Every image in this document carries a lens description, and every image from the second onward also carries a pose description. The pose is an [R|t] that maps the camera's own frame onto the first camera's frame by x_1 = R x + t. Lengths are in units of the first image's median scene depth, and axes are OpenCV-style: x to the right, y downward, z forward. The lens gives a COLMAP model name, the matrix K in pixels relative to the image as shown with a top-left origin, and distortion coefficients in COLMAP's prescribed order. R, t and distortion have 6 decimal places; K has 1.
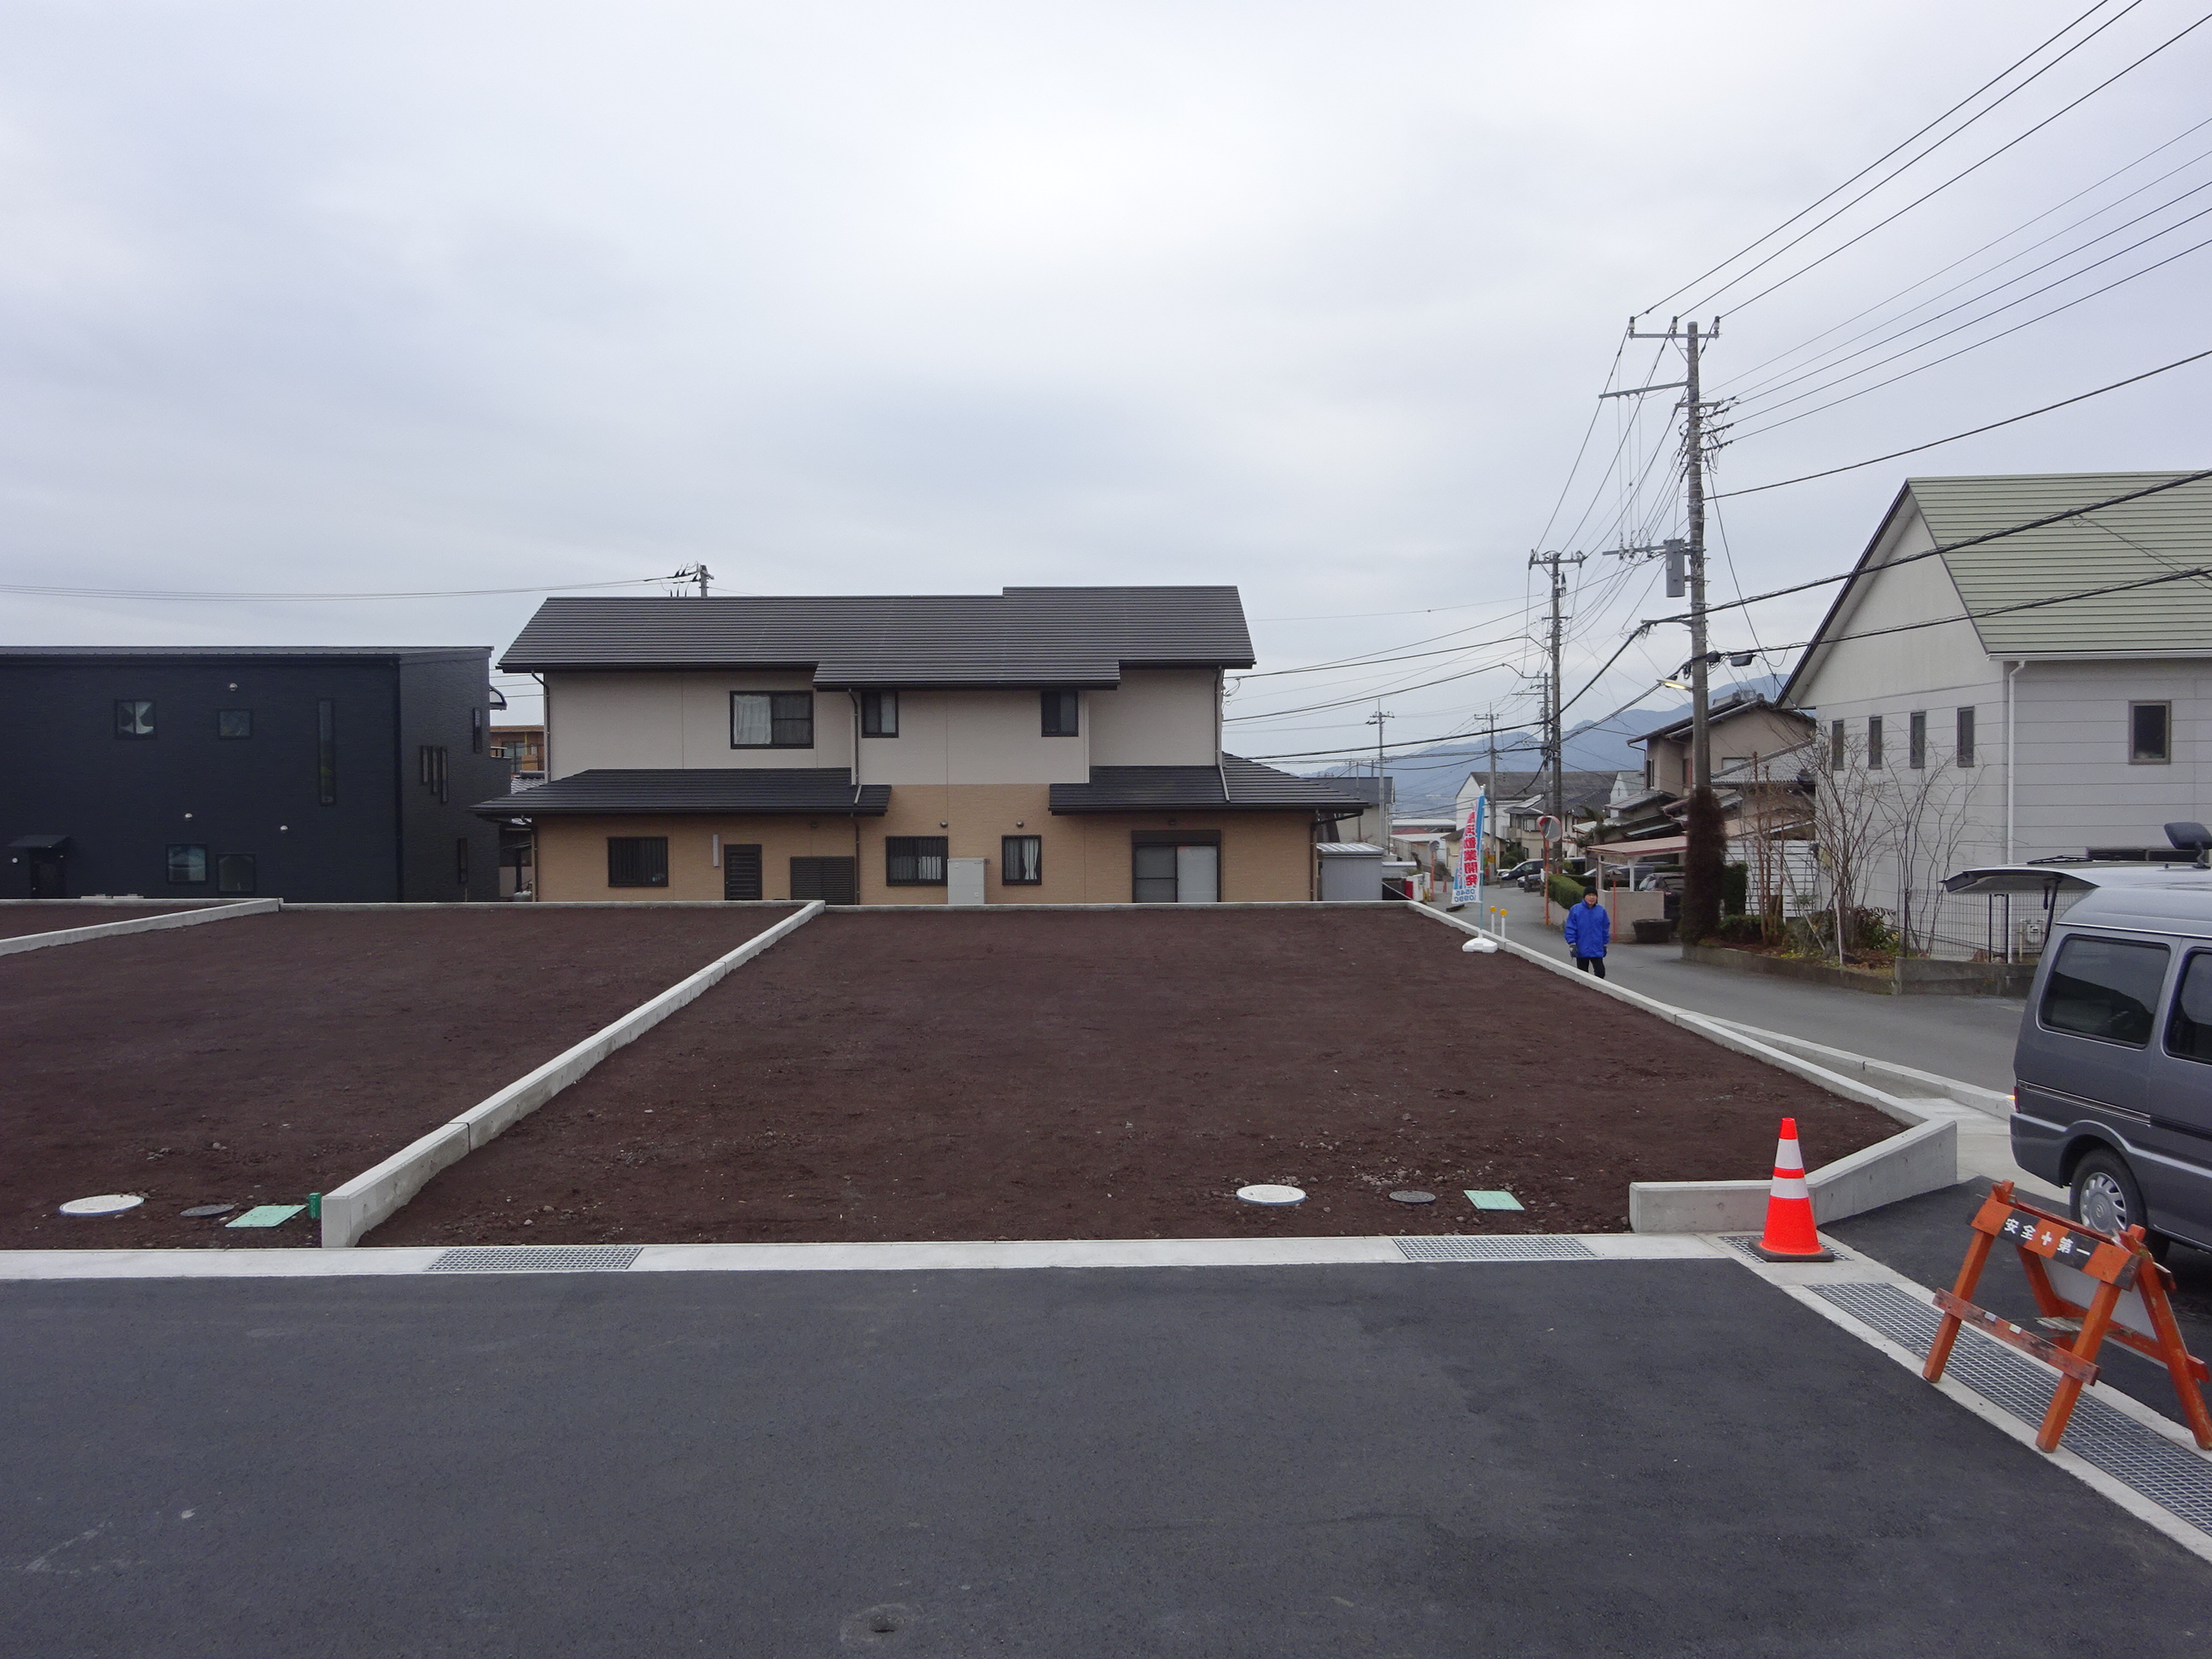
lens RADIAL K [[1642.9, 0, 1106.0], [0, 1642.9, 829.5], [0, 0, 1]] dist [-0.000624, -0.004589]
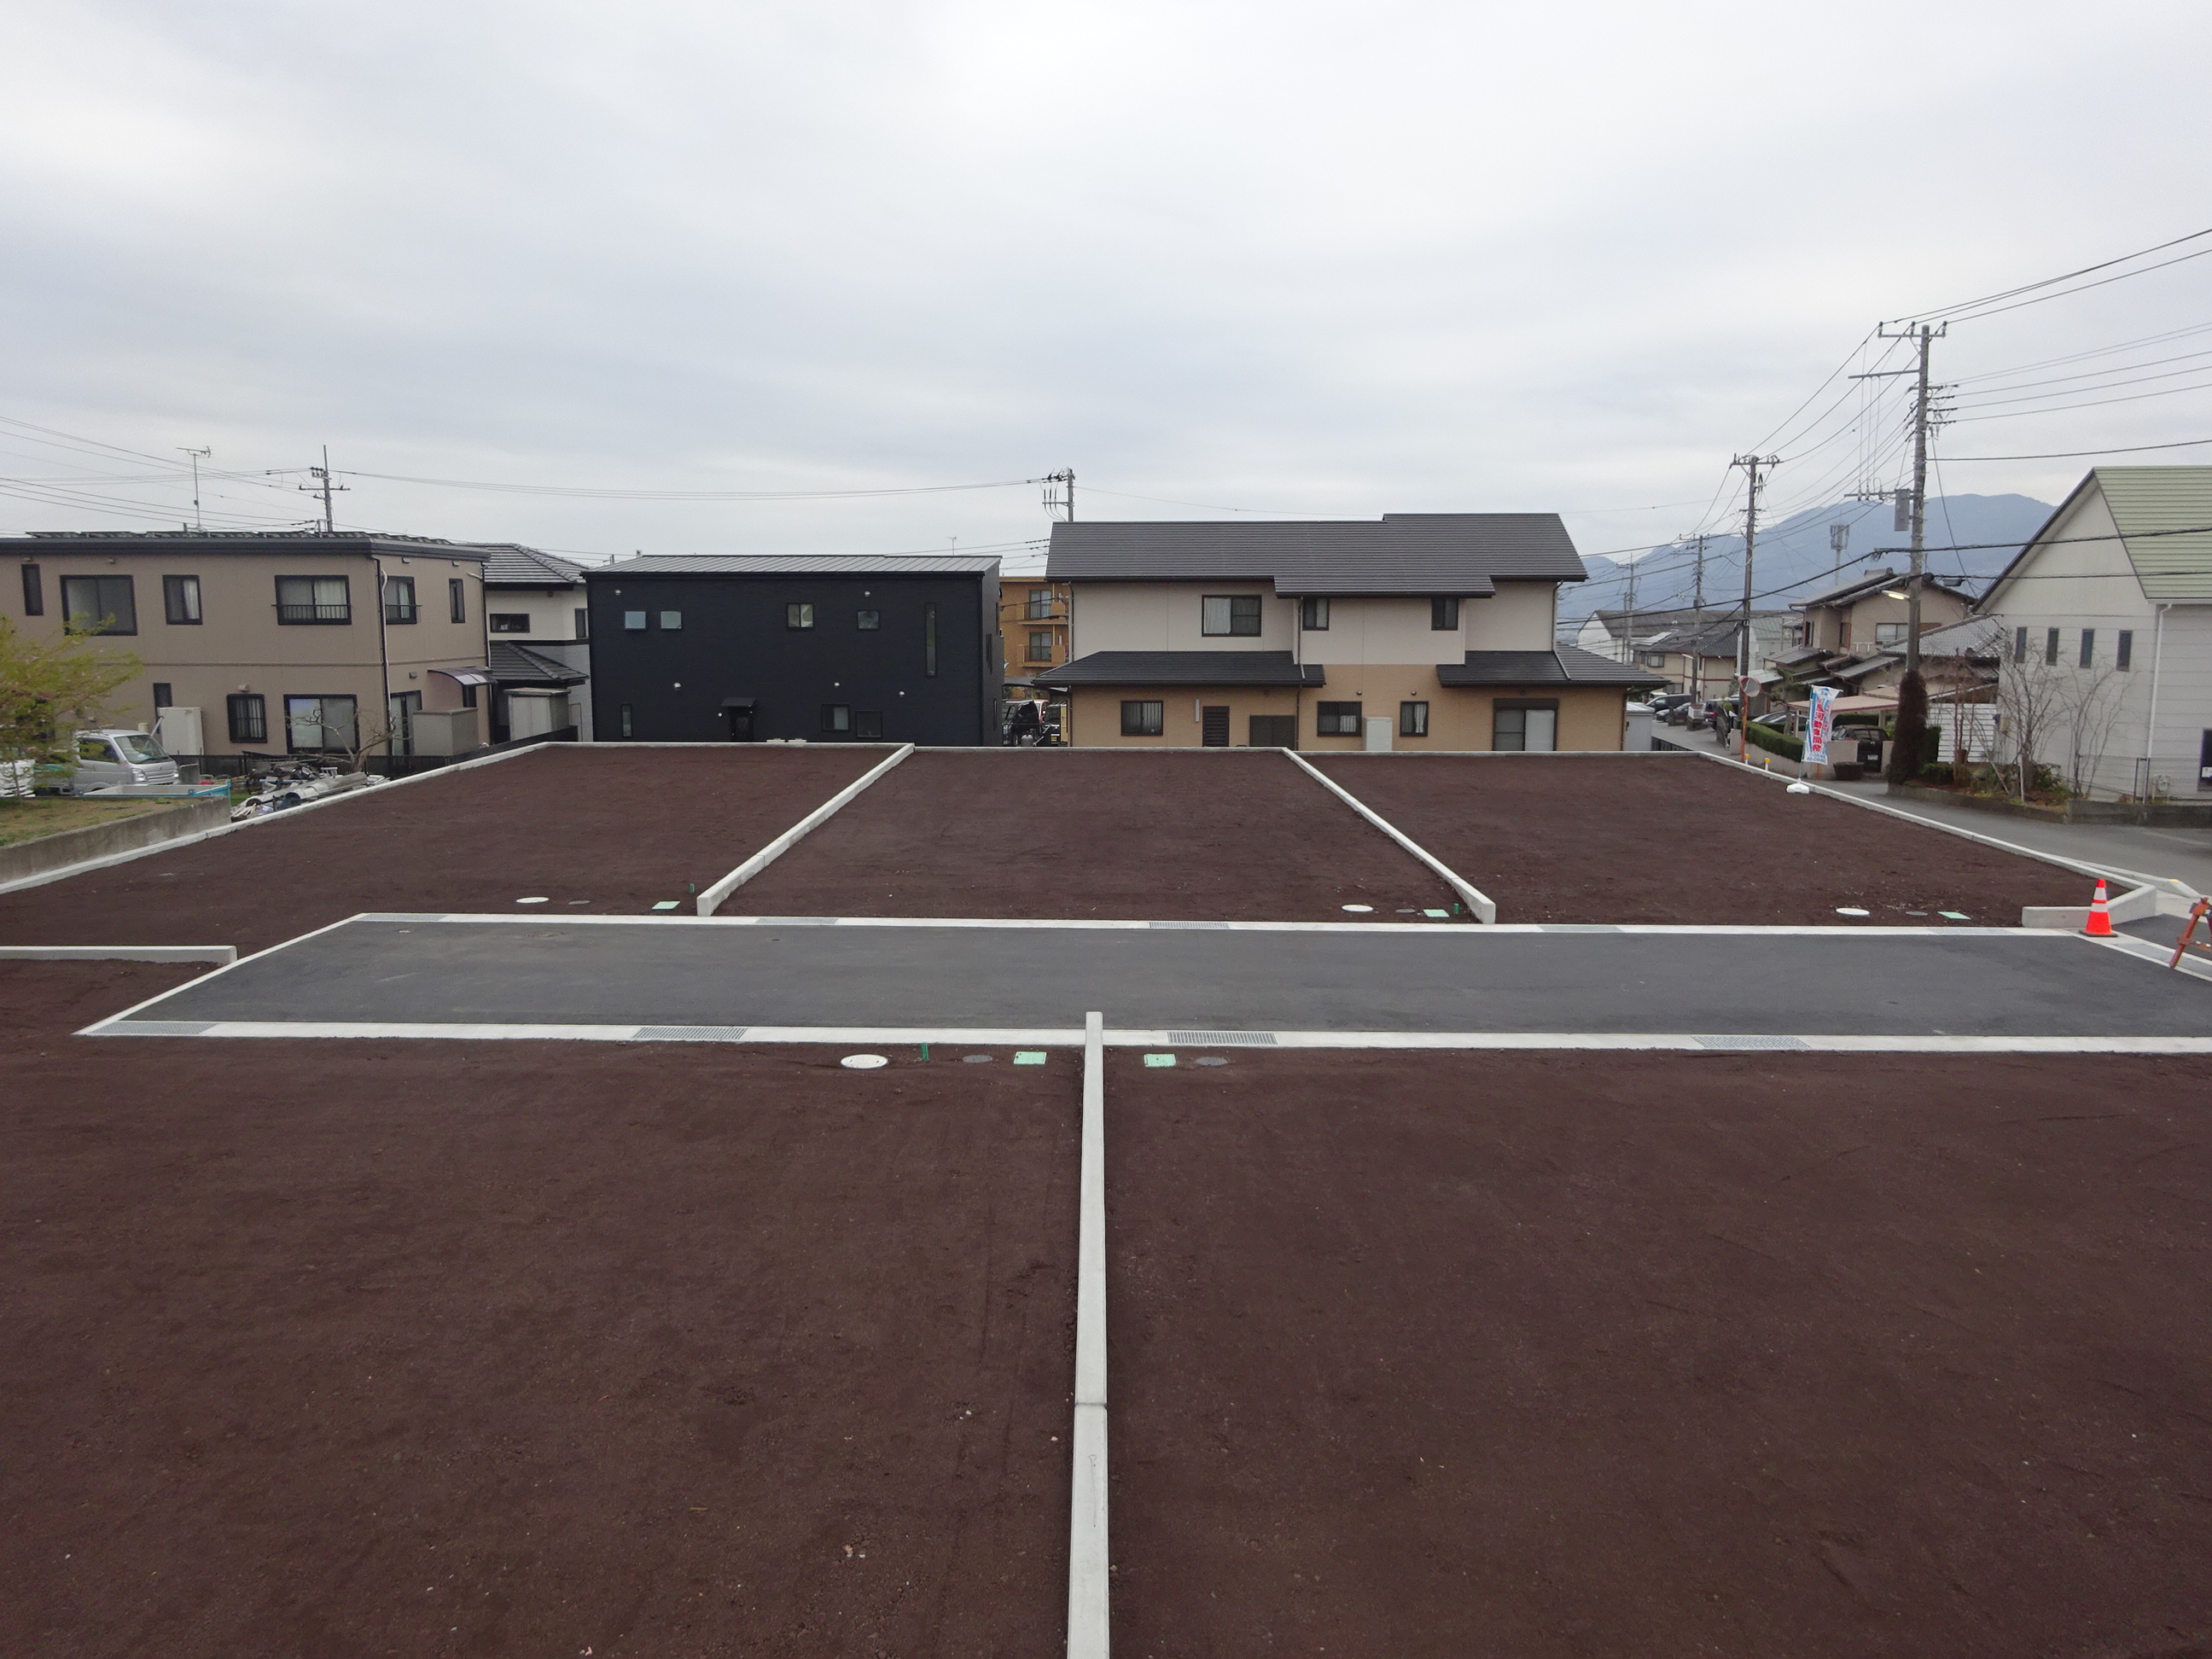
lens RADIAL K [[1551.5, 0, 1106.0], [0, 1551.5, 829.5], [0, 0, 1]] dist [-0.025632, 0.008378]
pose [[0.998237, 0.012090, -0.058107, -0.236791], [-0.005344, 0.993366, 0.114875, -0.038275], [0.059110, -0.114362, 0.991679, -0.340796]]
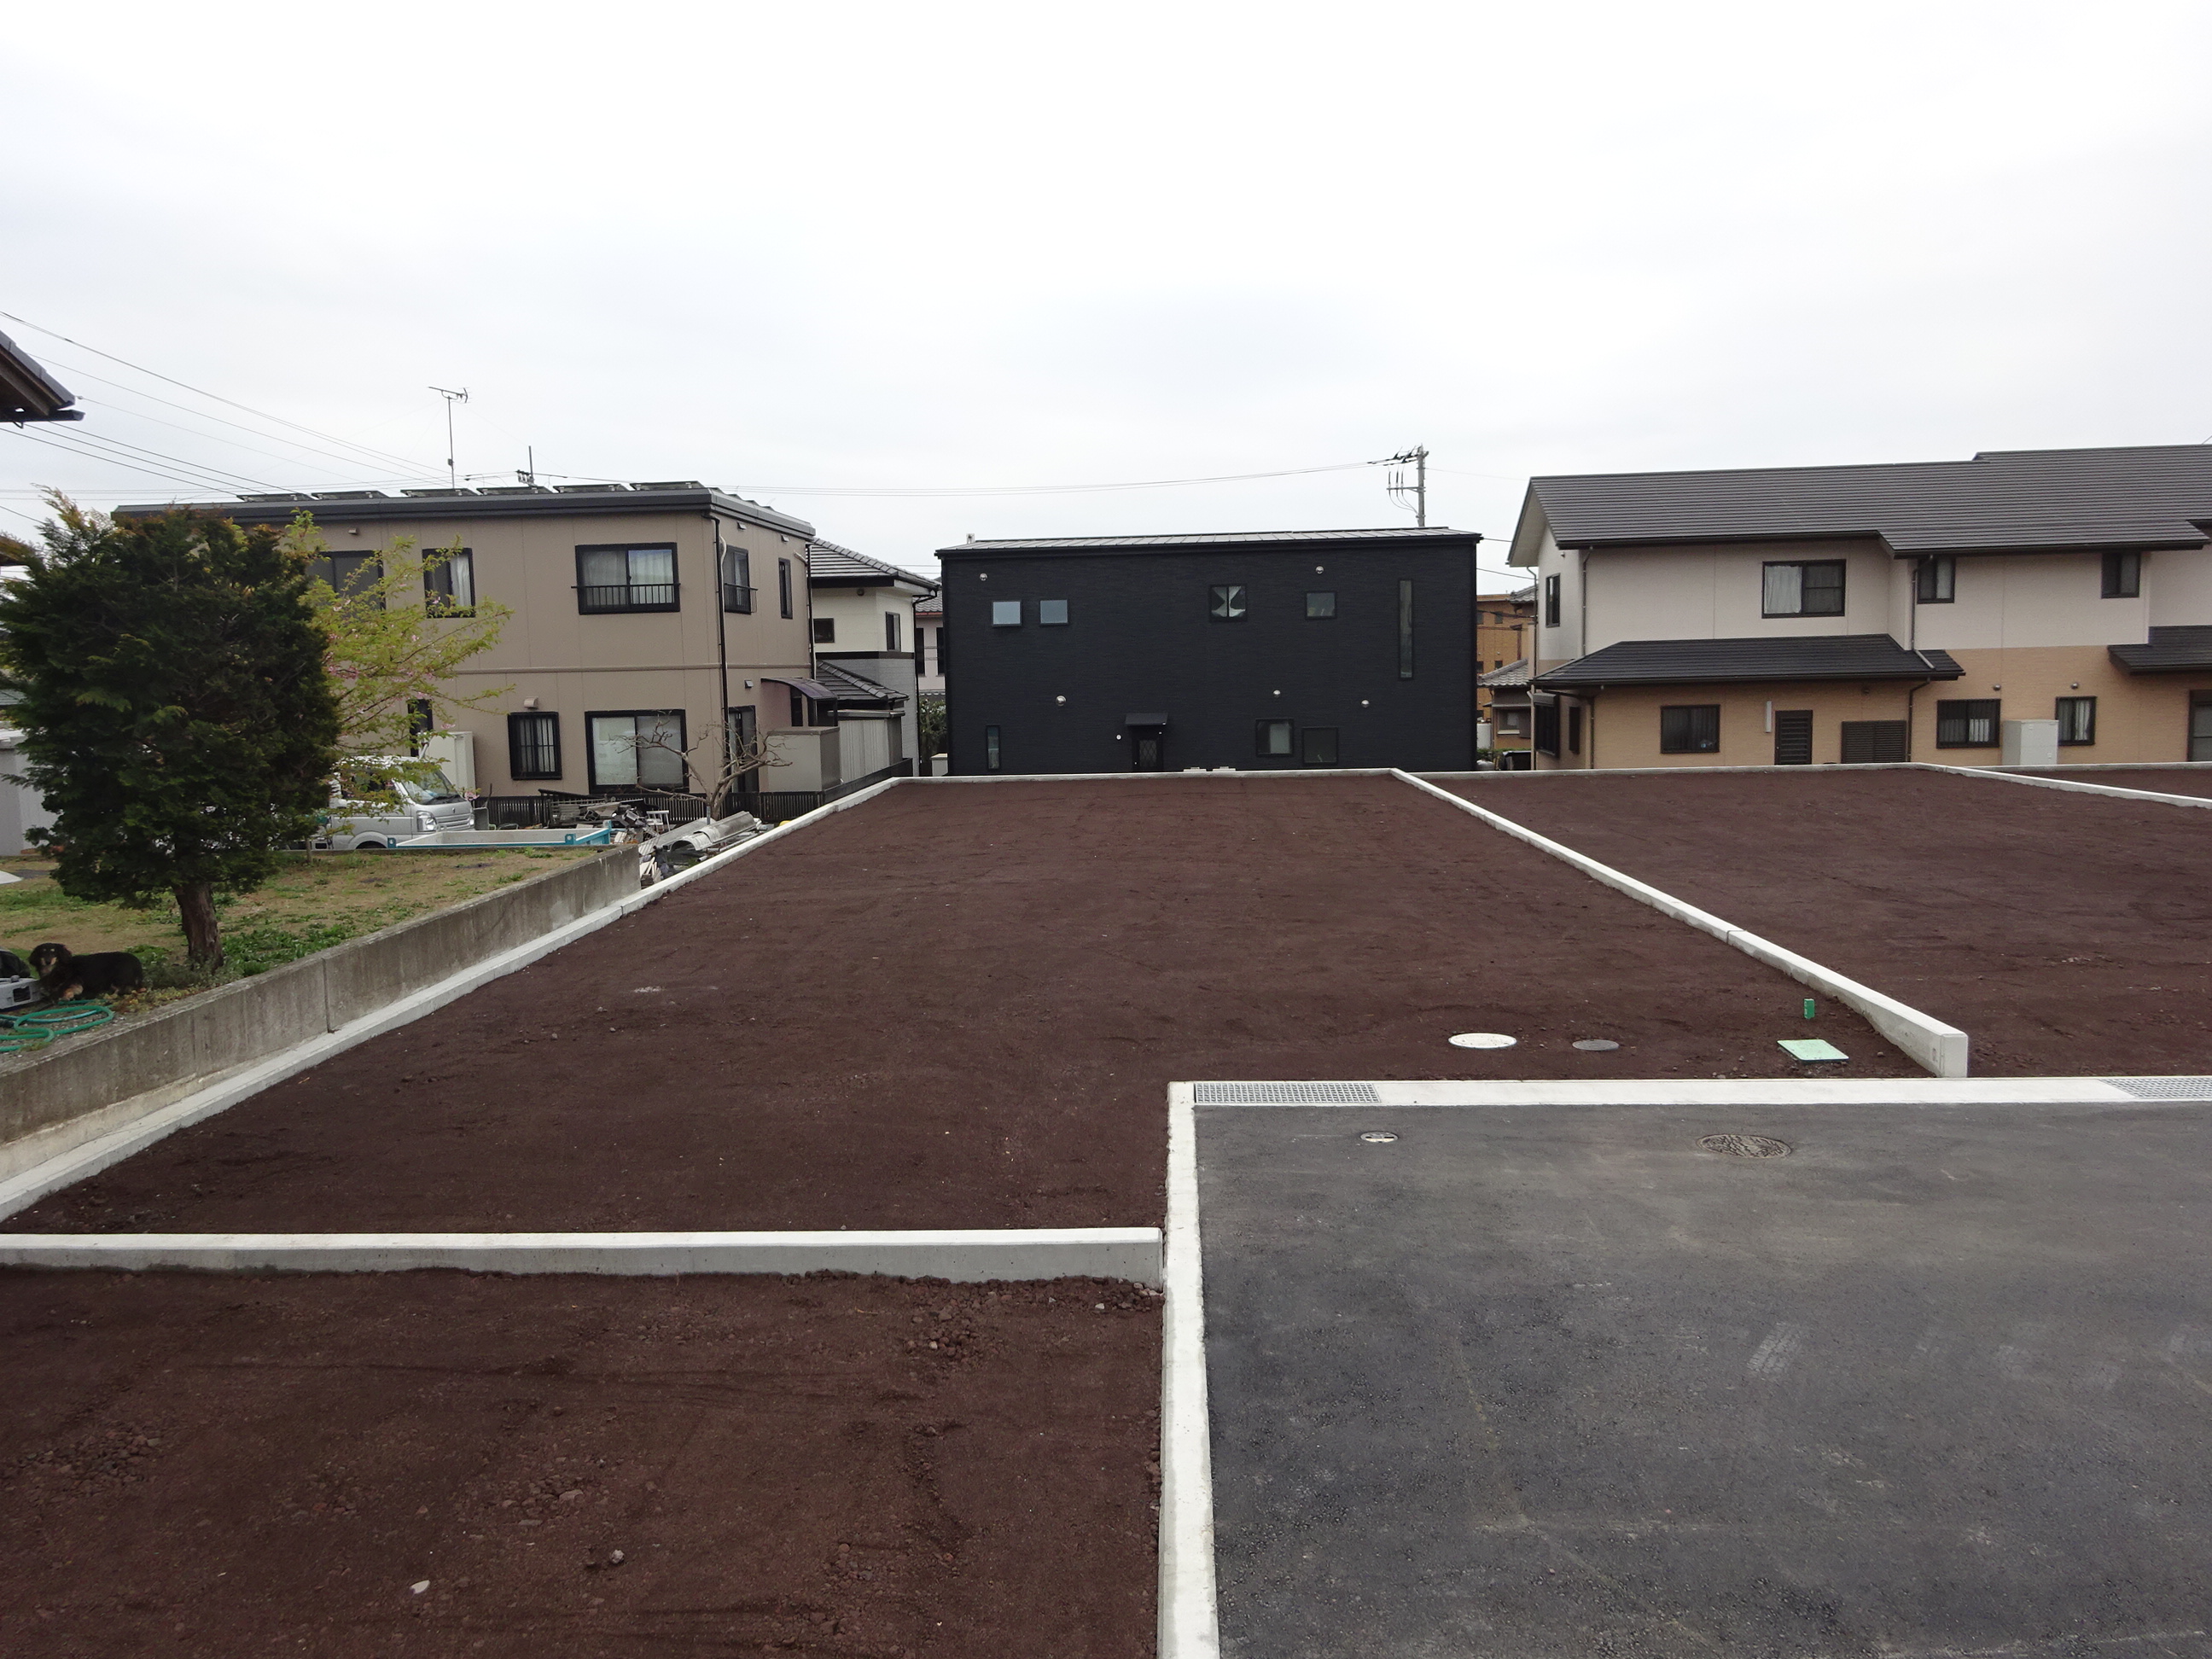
lens RADIAL K [[1565.7, 0, 1106.0], [0, 1565.7, 829.5], [0, 0, 1]] dist [-0.015461, 0.003920]
pose [[0.993215, -0.009562, -0.115895, -0.539281], [0.018551, 0.996879, 0.076734, 0.000357], [0.114800, -0.078363, 0.990293, -0.031645]]
